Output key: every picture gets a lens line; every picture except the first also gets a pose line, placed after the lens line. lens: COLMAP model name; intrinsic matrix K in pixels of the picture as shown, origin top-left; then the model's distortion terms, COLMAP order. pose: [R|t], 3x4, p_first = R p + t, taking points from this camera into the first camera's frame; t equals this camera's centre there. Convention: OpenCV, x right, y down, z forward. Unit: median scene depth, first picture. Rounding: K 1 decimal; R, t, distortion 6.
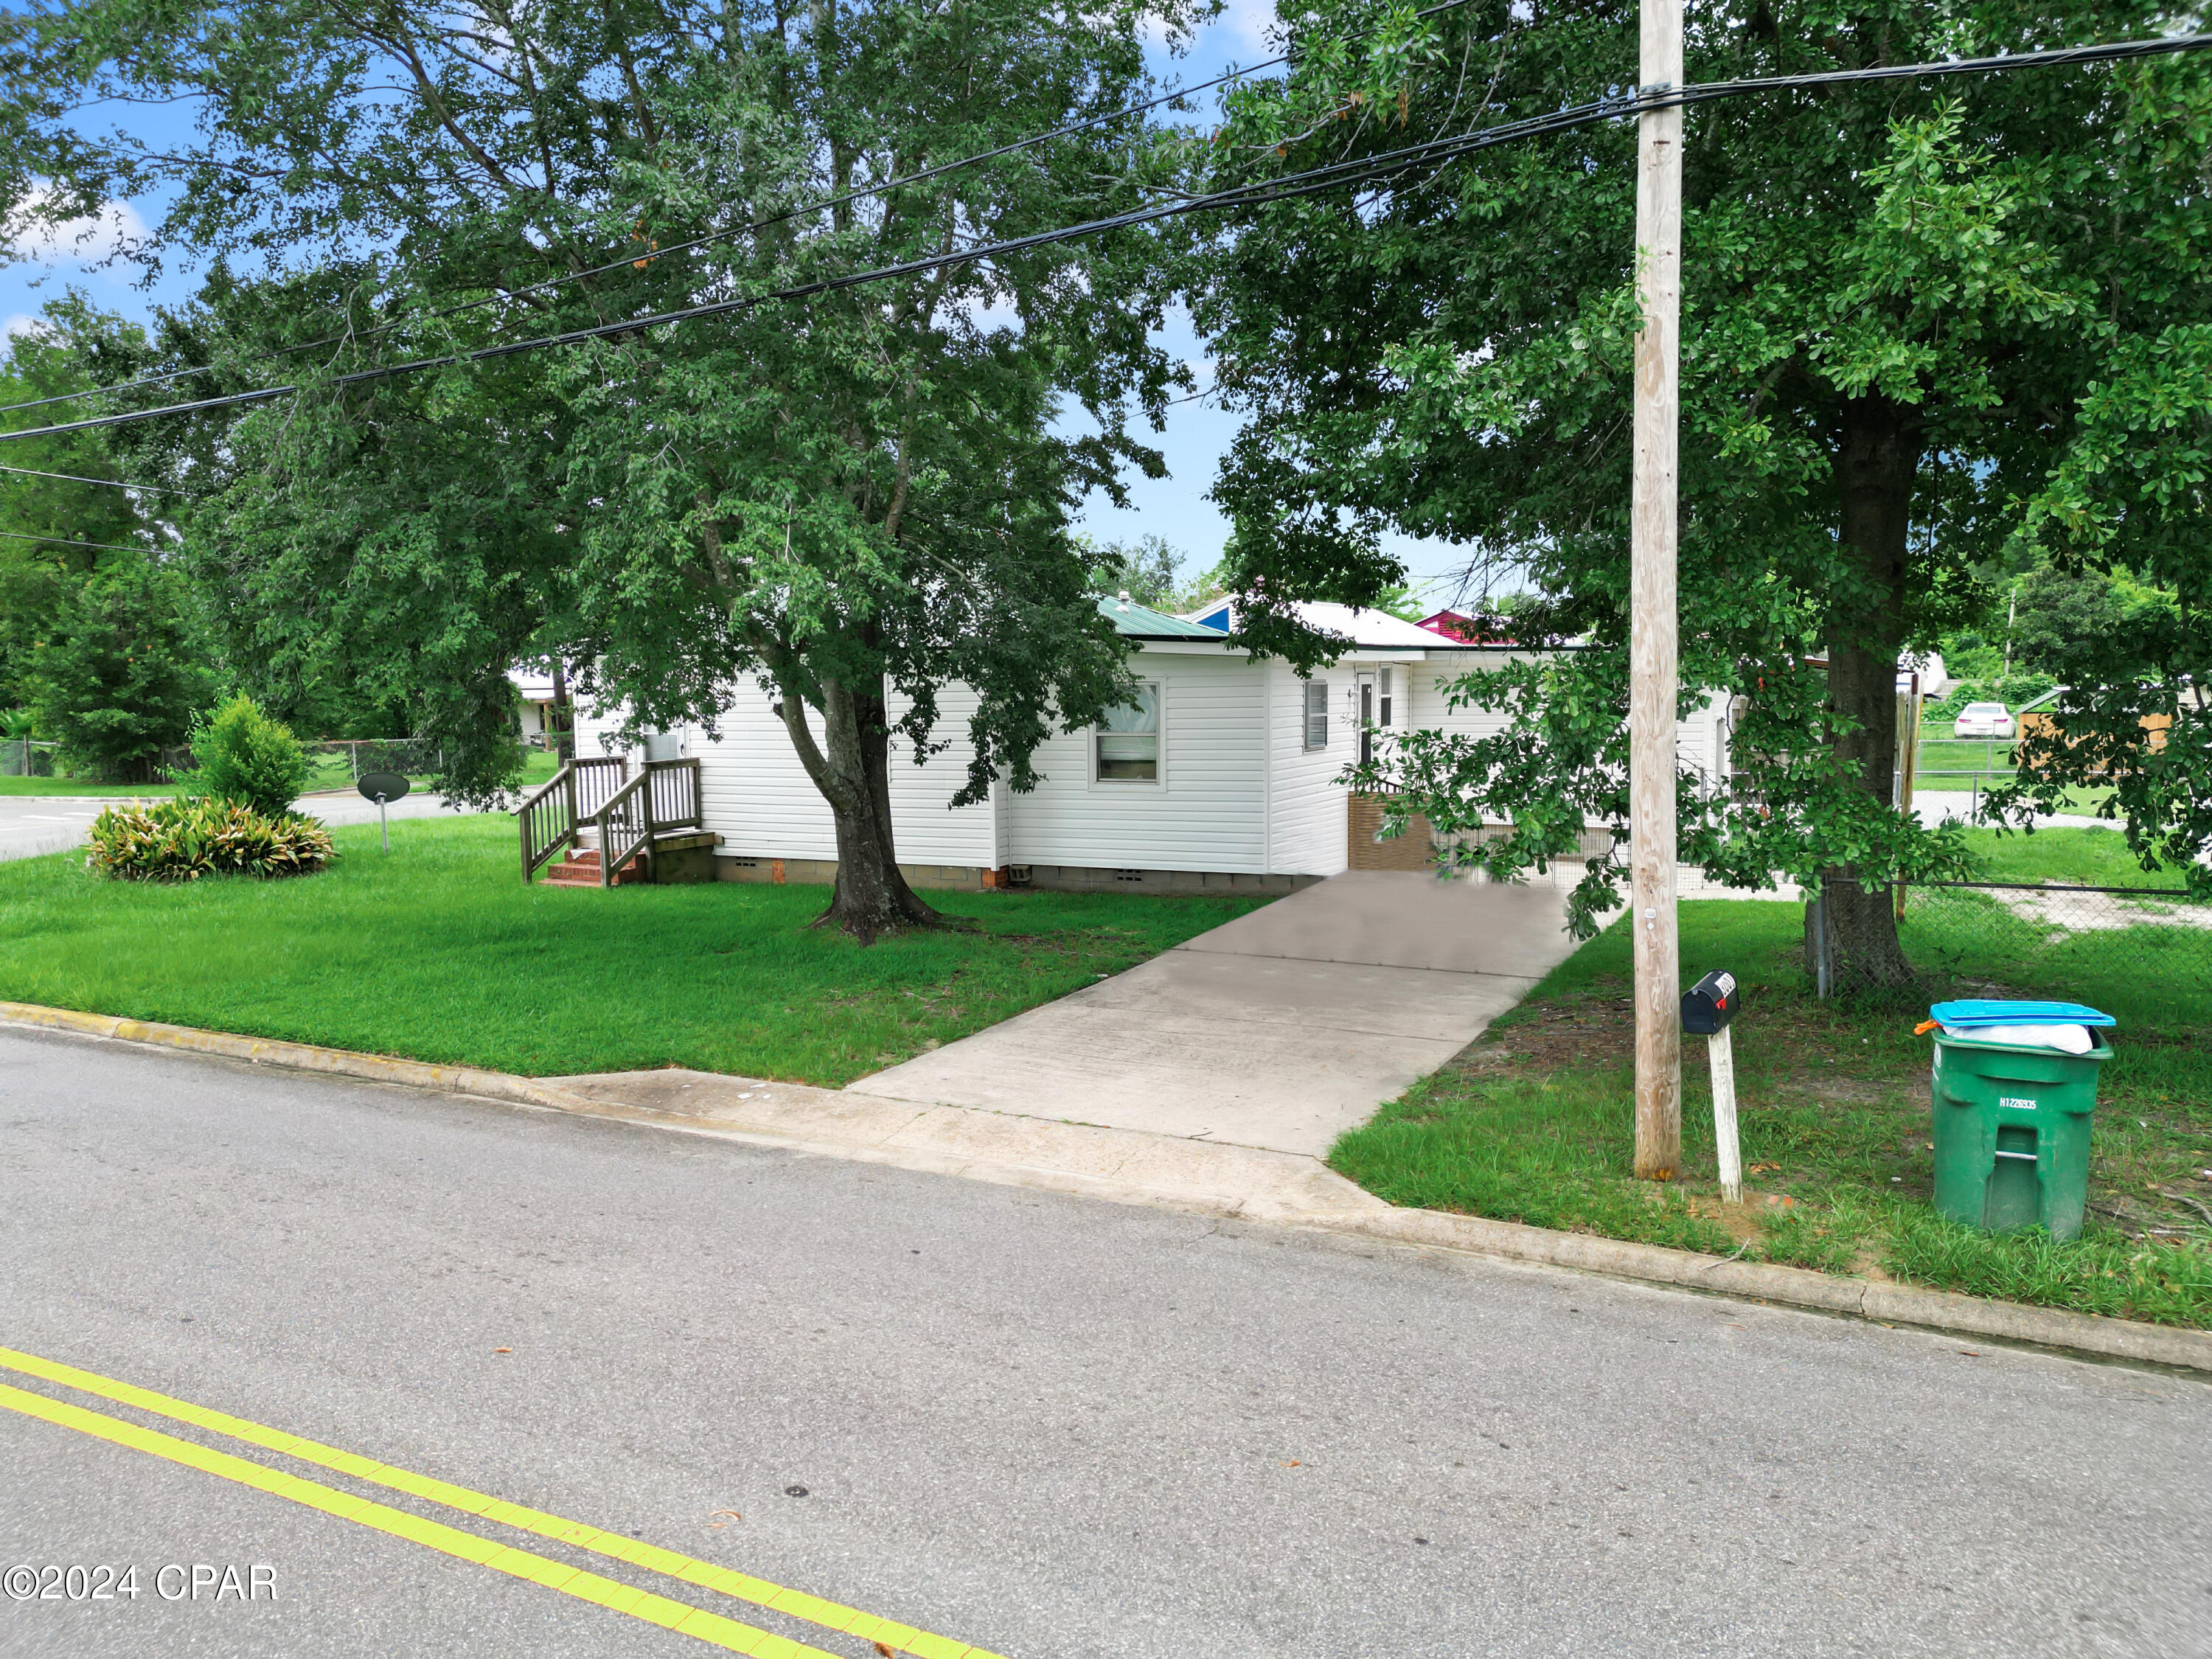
lens RADIAL K [[1563.3, 0, 1103.5], [0, 1563.3, 831.6], [0, 0, 1]] dist [0.046604, -0.034980]
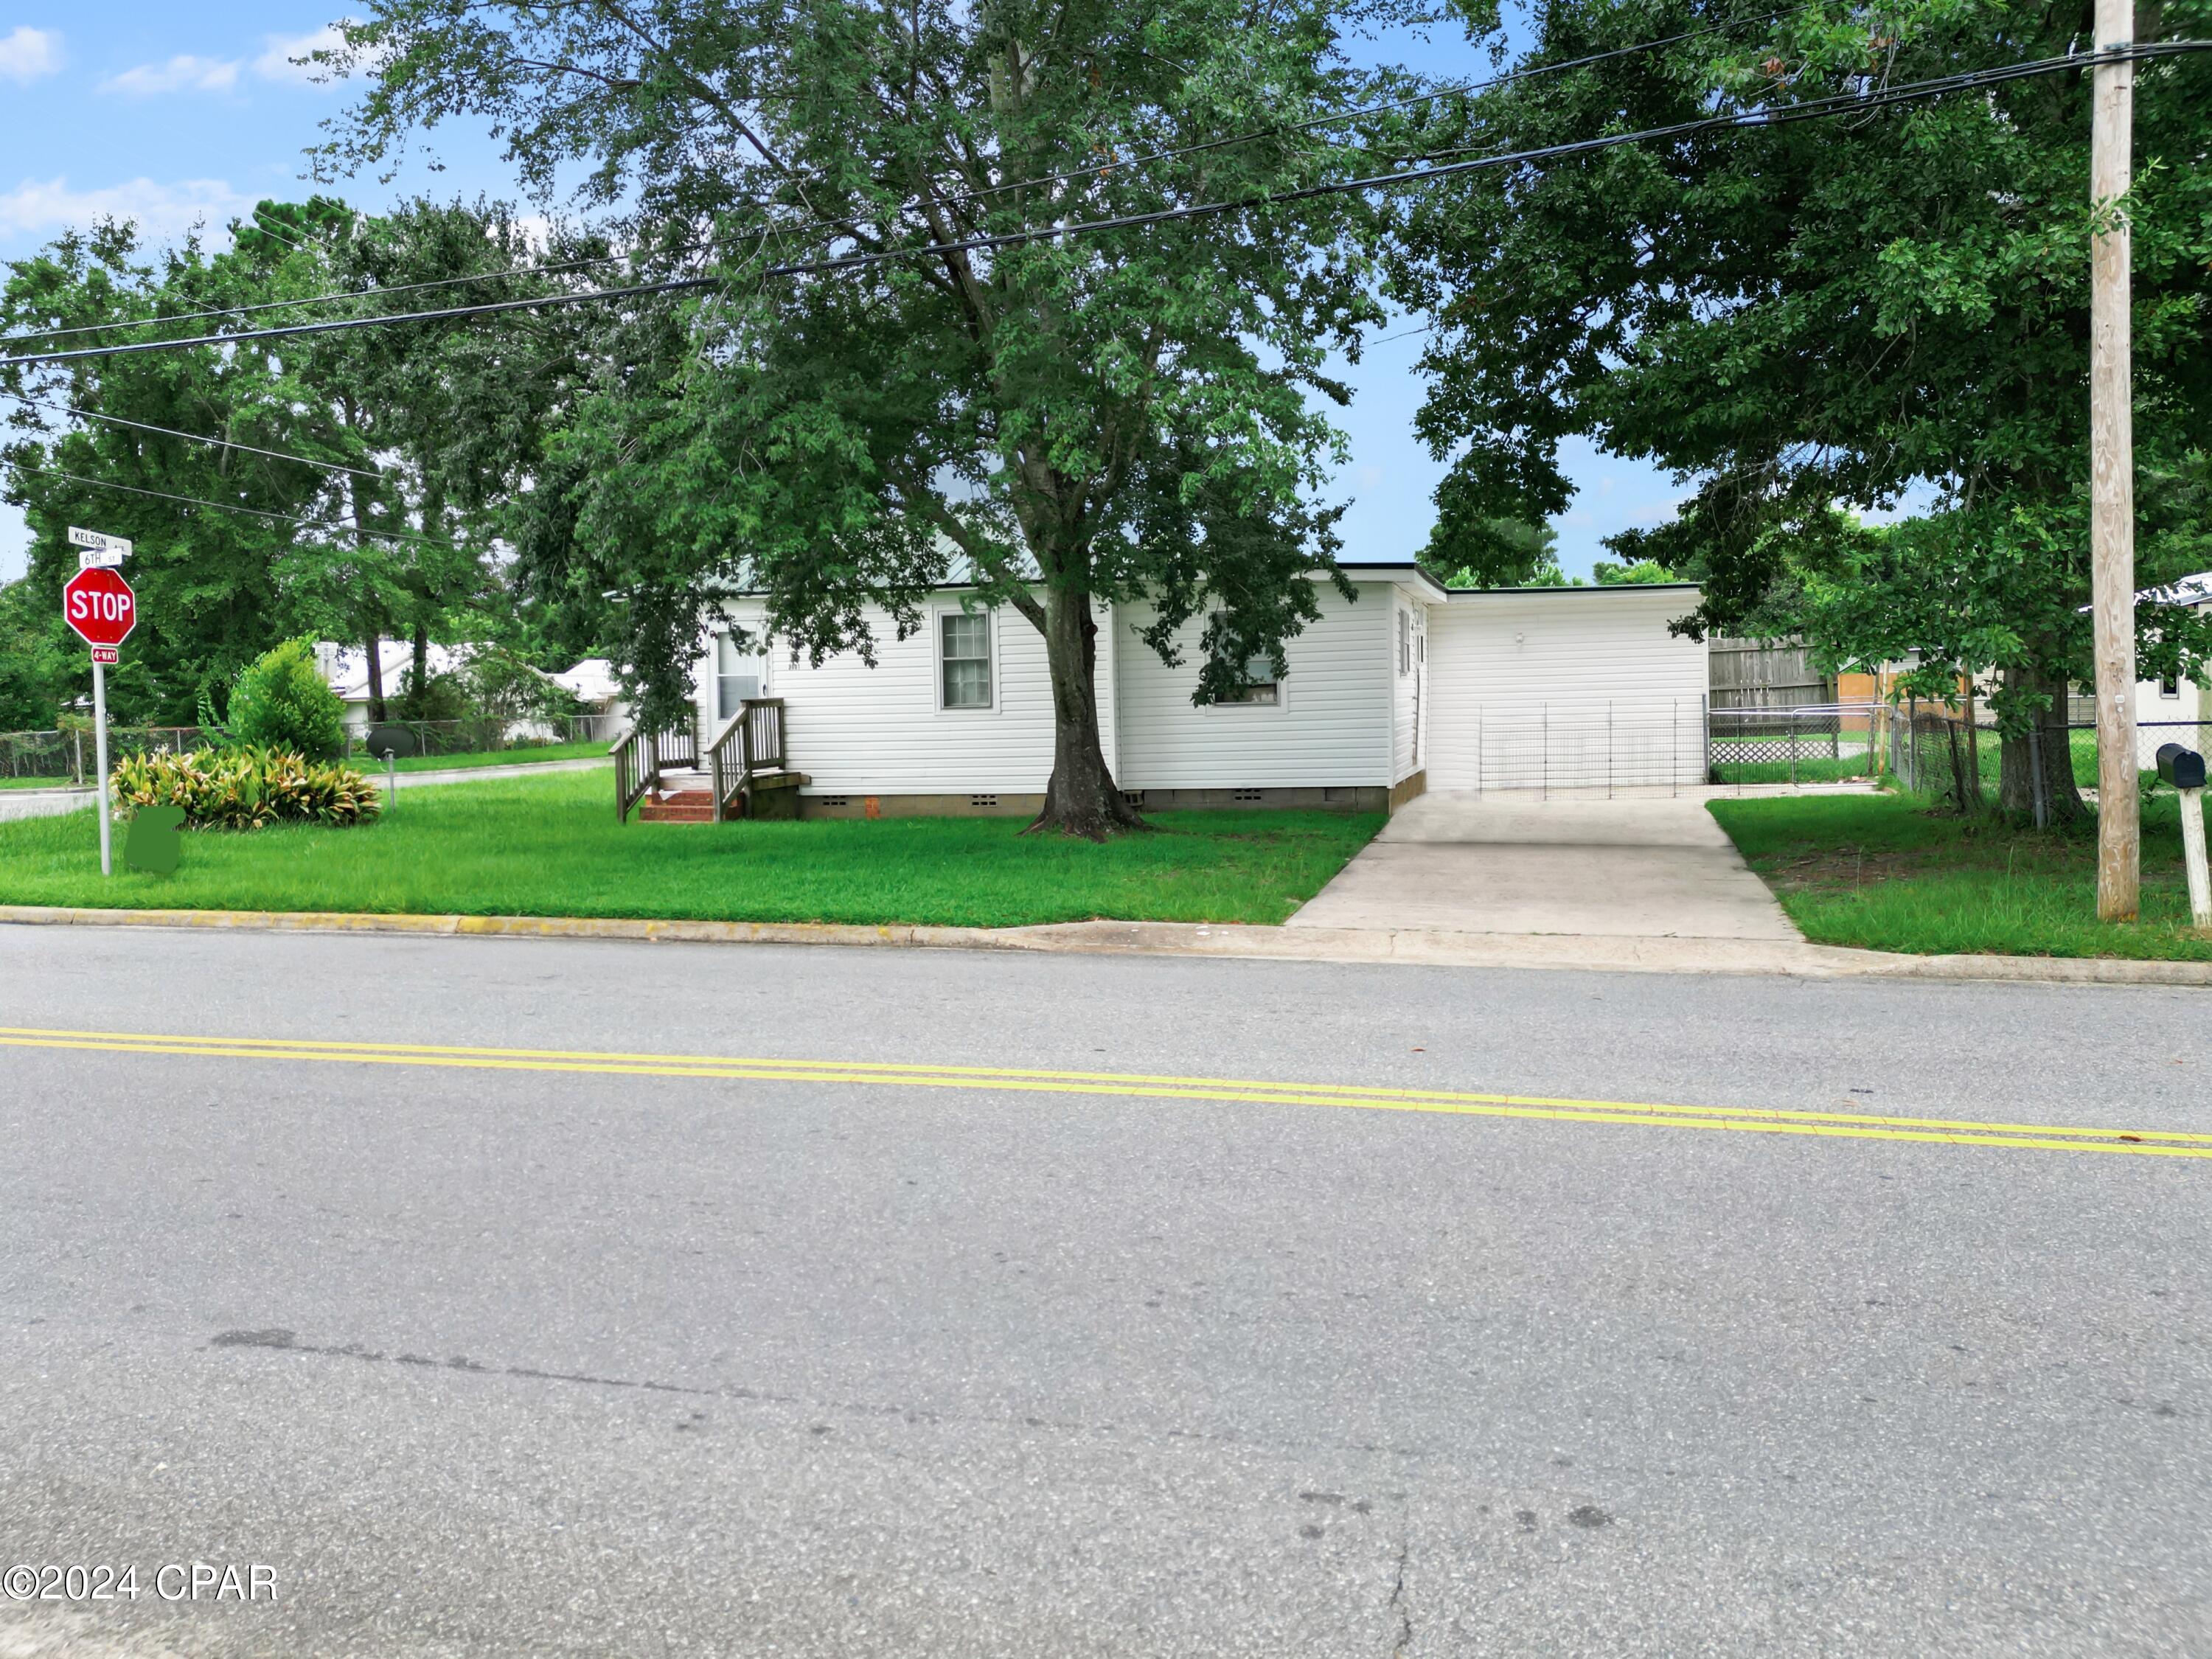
lens RADIAL K [[1563.3, 0, 1113.4], [0, 1563.3, 823.4], [0, 0, 1]] dist [0.046604, -0.034980]
pose [[0.984838, -0.023594, 0.171866, -0.226804], [0.025007, 0.999669, -0.006057, 0.045538], [-0.171666, 0.010263, 0.985102, -0.032554]]
